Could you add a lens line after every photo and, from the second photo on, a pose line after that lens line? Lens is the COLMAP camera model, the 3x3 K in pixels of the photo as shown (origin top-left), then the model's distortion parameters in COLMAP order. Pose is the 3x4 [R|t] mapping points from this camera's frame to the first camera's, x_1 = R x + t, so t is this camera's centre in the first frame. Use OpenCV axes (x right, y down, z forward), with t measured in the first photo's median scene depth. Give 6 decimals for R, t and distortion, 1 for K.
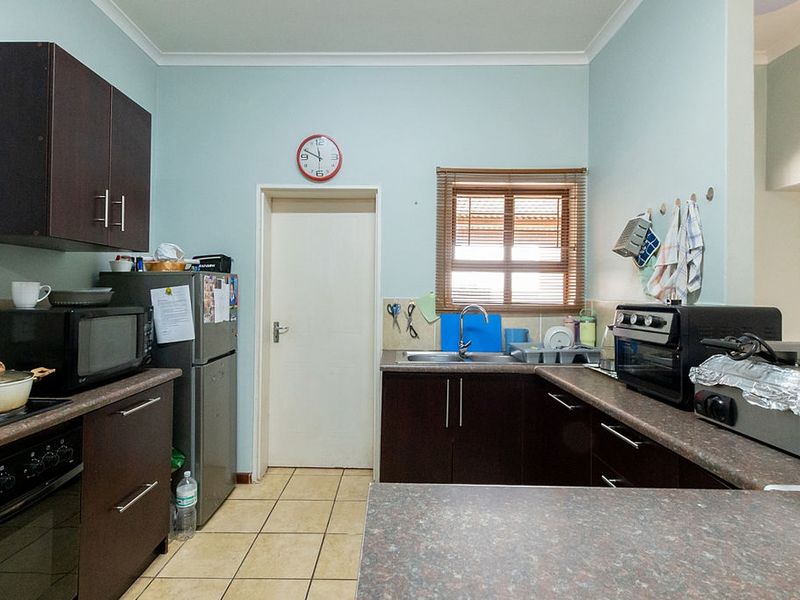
lens RADIAL K [[405.6, 0, 404.9], [0, 405.6, 276.8], [0, 0, 1]] dist [0.001308, -0.000414]
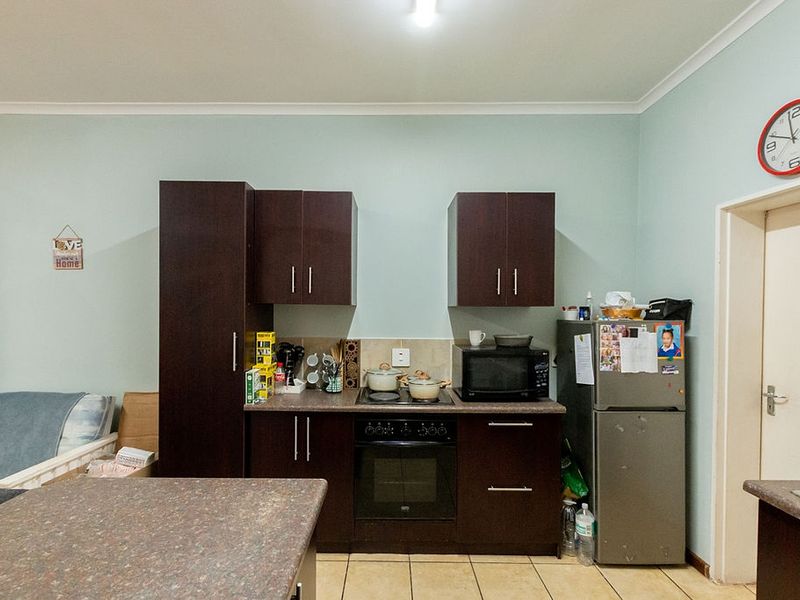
lens RADIAL K [[397.1, 0, 374.5], [0, 397.1, 298.9], [0, 0, 1]] dist [-0.001910, 0.000116]
pose [[-0.023870, -0.032844, -0.999175, 0.521526], [0.035904, 0.998787, -0.033689, -0.054698], [0.999070, -0.036679, -0.022662, 0.431206]]
